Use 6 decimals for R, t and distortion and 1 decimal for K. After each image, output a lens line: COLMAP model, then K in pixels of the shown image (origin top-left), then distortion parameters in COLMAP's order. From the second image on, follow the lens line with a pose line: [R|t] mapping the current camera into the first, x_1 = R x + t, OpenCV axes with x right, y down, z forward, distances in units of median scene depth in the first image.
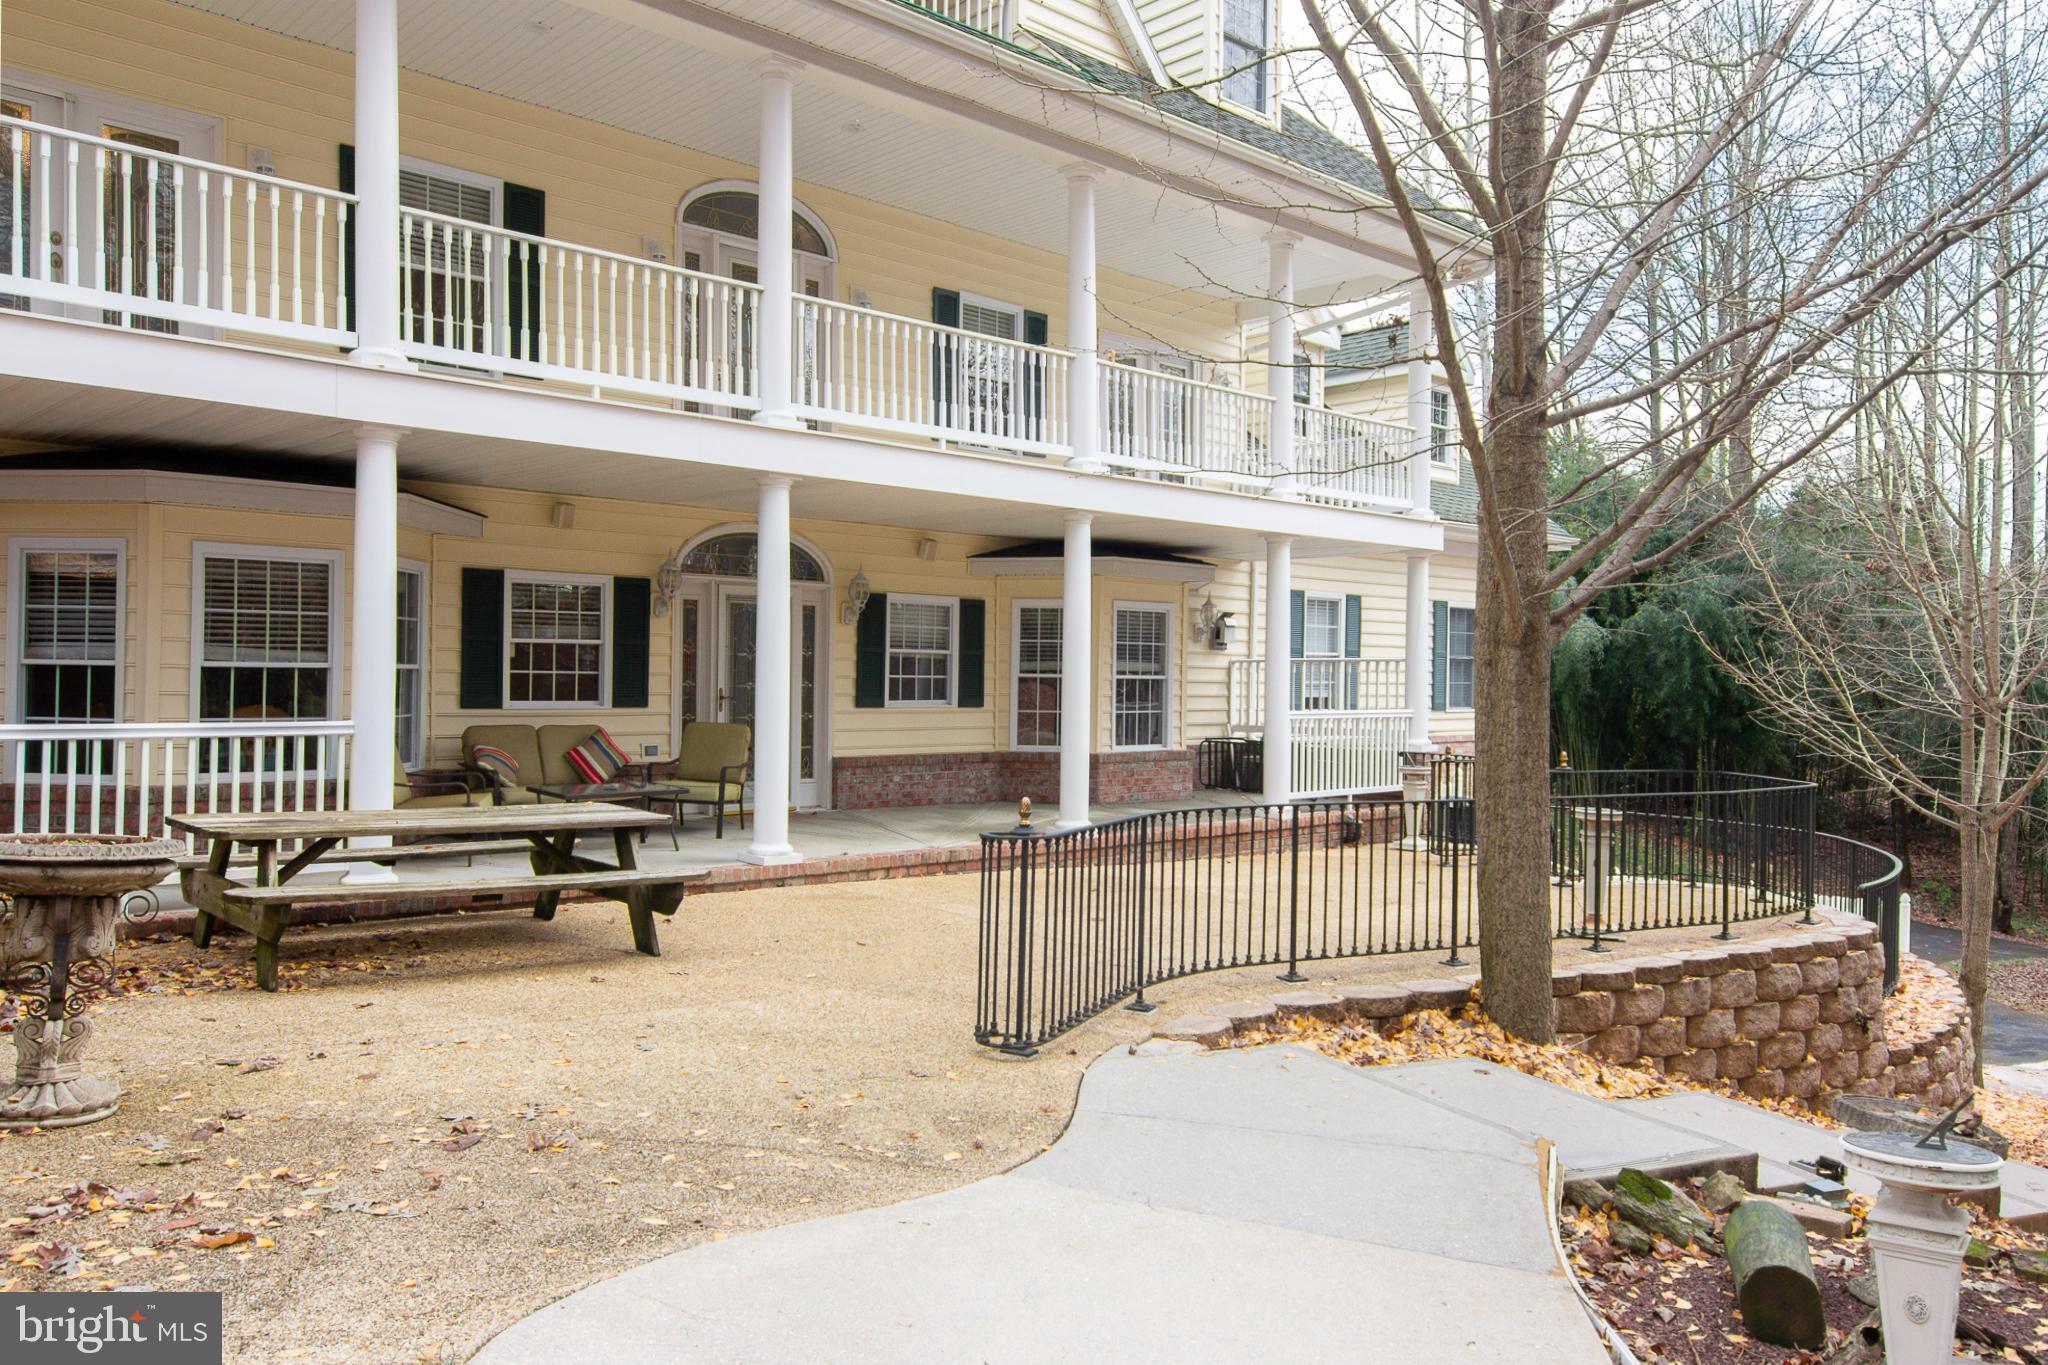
lens RADIAL K [[1484.2, 0, 1024.0], [0, 1484.2, 682.5], [0, 0, 1]] dist [-0.001439, -0.000341]
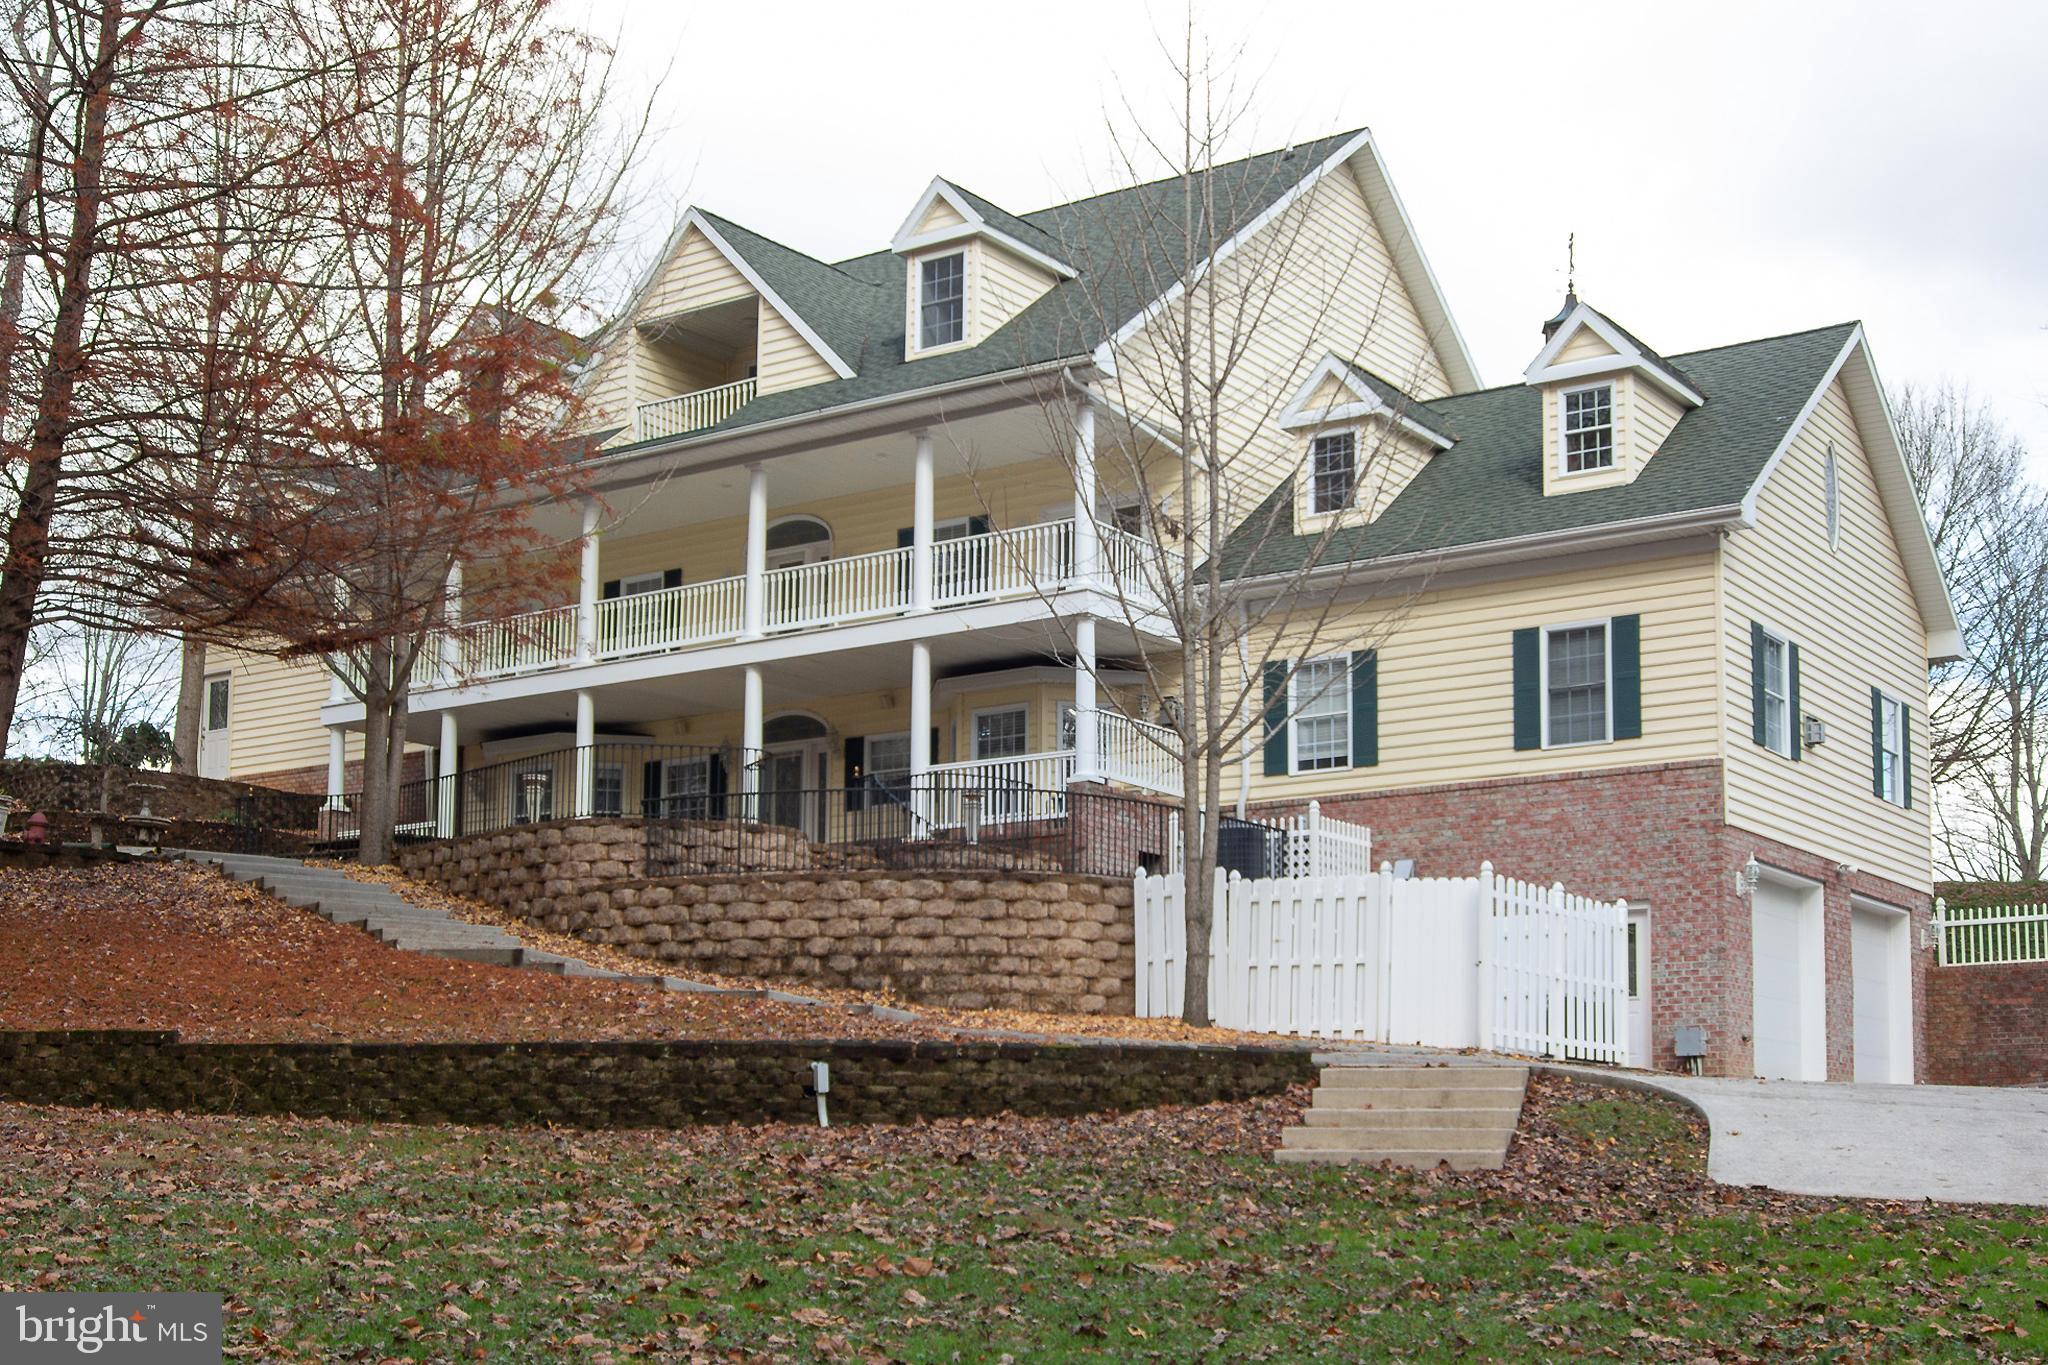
lens RADIAL K [[2652.4, 0, 1024.0], [0, 2652.4, 682.5], [0, 0, 1]] dist [-0.017889, -0.011513]
pose [[0.237168, -0.206837, -0.949194, 2.825977], [0.004897, 0.977314, -0.211740, 0.514088], [0.971456, 0.045570, 0.232800, 0.593726]]
